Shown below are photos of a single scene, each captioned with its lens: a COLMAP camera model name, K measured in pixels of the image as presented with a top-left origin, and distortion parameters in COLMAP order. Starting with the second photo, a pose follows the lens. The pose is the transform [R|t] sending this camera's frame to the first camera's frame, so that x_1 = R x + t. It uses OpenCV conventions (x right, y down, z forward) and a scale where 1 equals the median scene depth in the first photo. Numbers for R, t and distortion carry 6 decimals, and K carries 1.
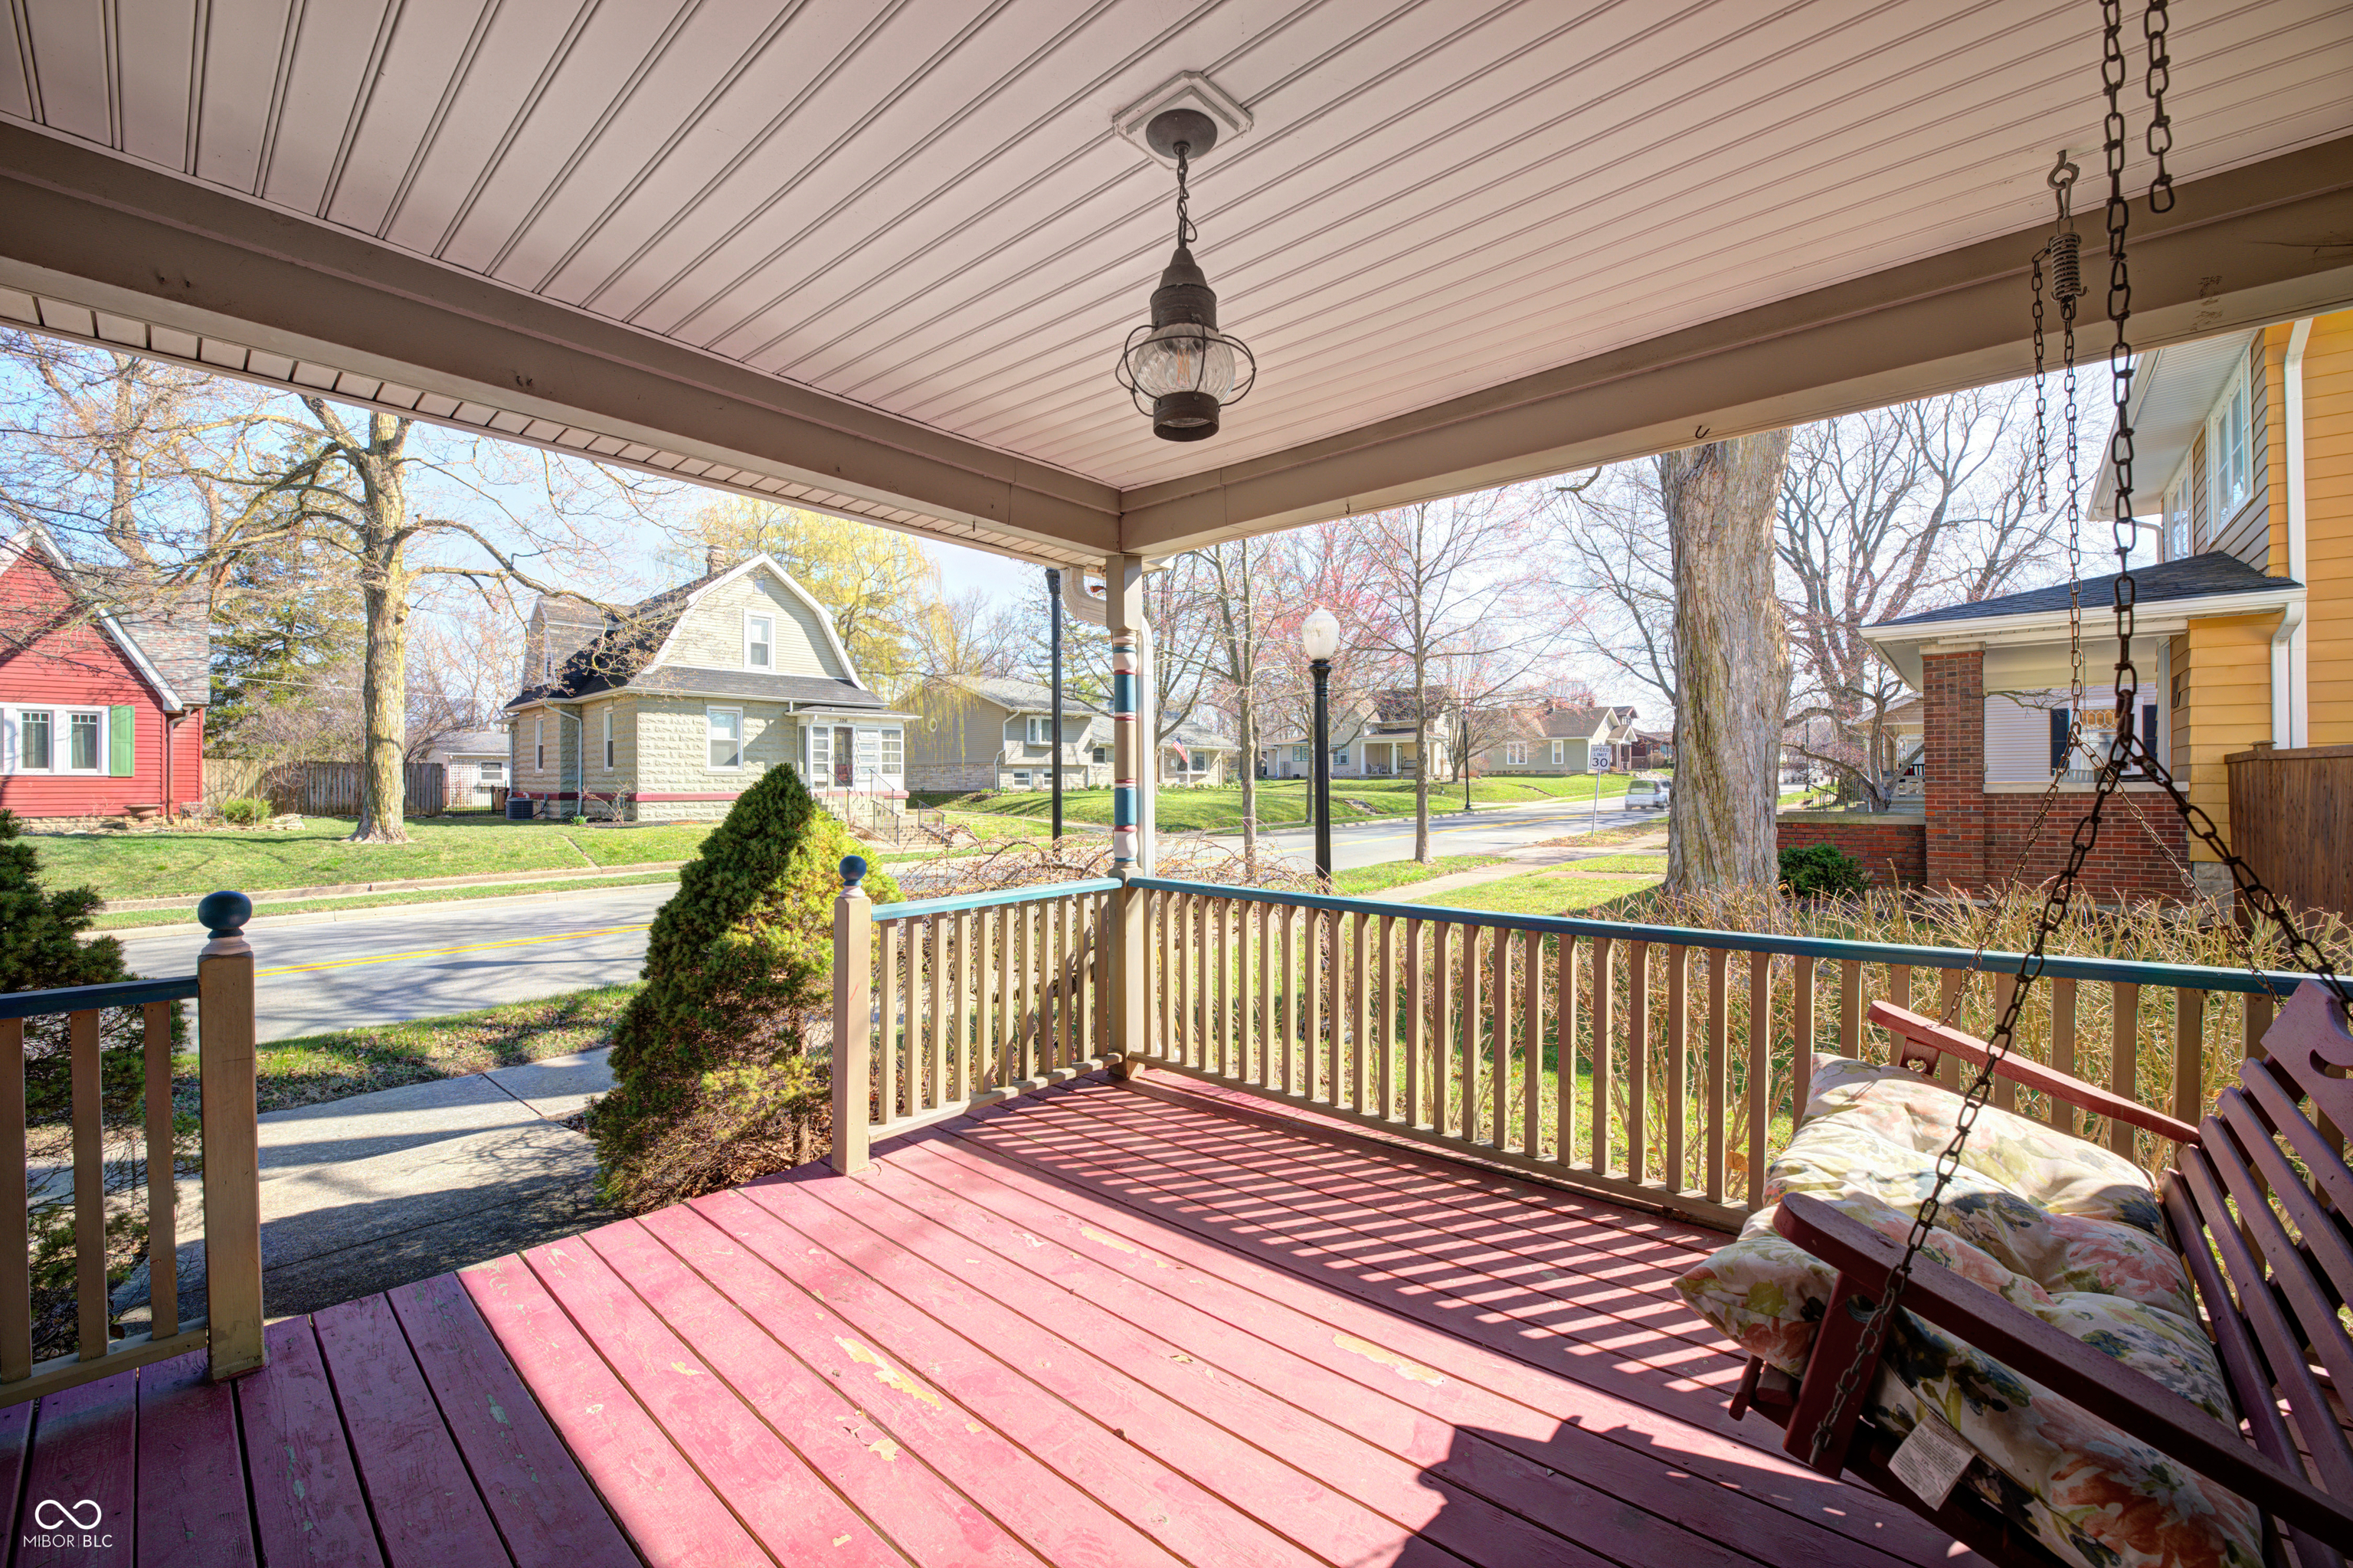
lens RADIAL K [[932.9, 0, 1176.5], [0, 932.9, 784.0], [0, 0, 1]] dist [-0.026729, 0.000265]
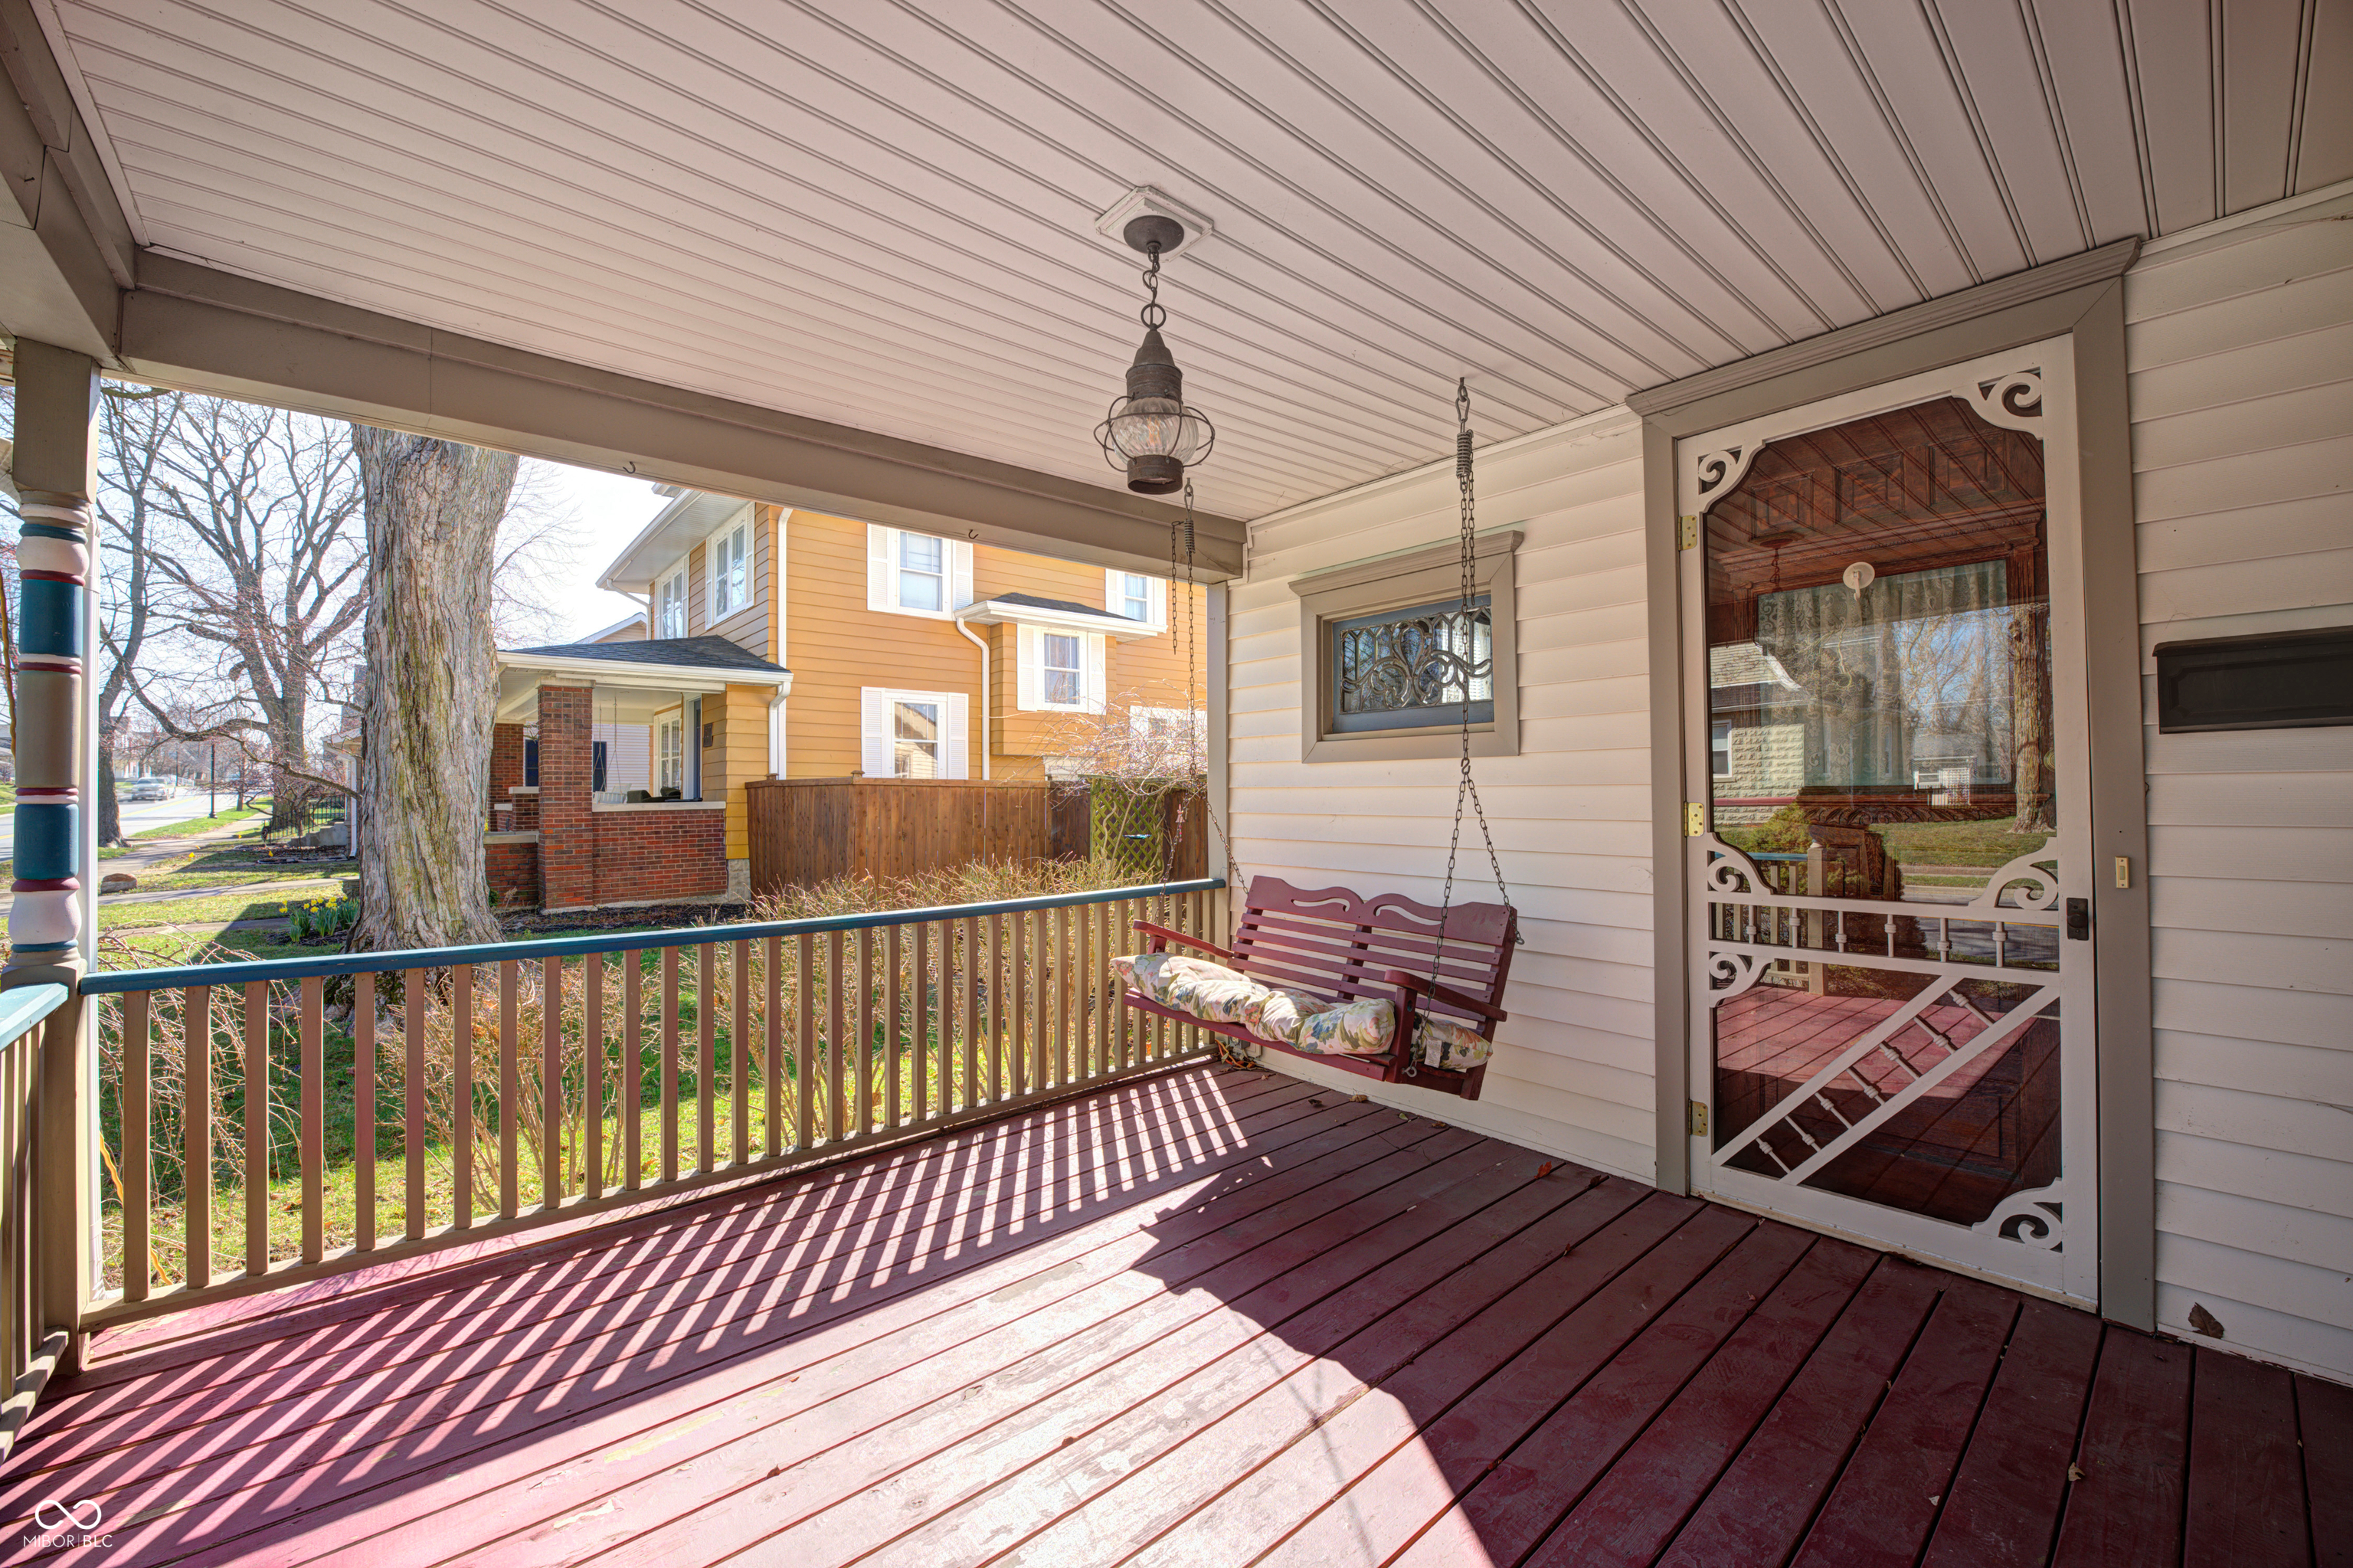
lens RADIAL K [[932.9, 0, 1176.5], [0, 932.9, 784.0], [0, 0, 1]] dist [-0.026729, 0.000265]
pose [[0.130512, 0.017901, 0.991285, -0.475842], [0.007669, 0.999789, -0.019065, 0.007420], [-0.991417, 0.010091, 0.130347, 0.341499]]
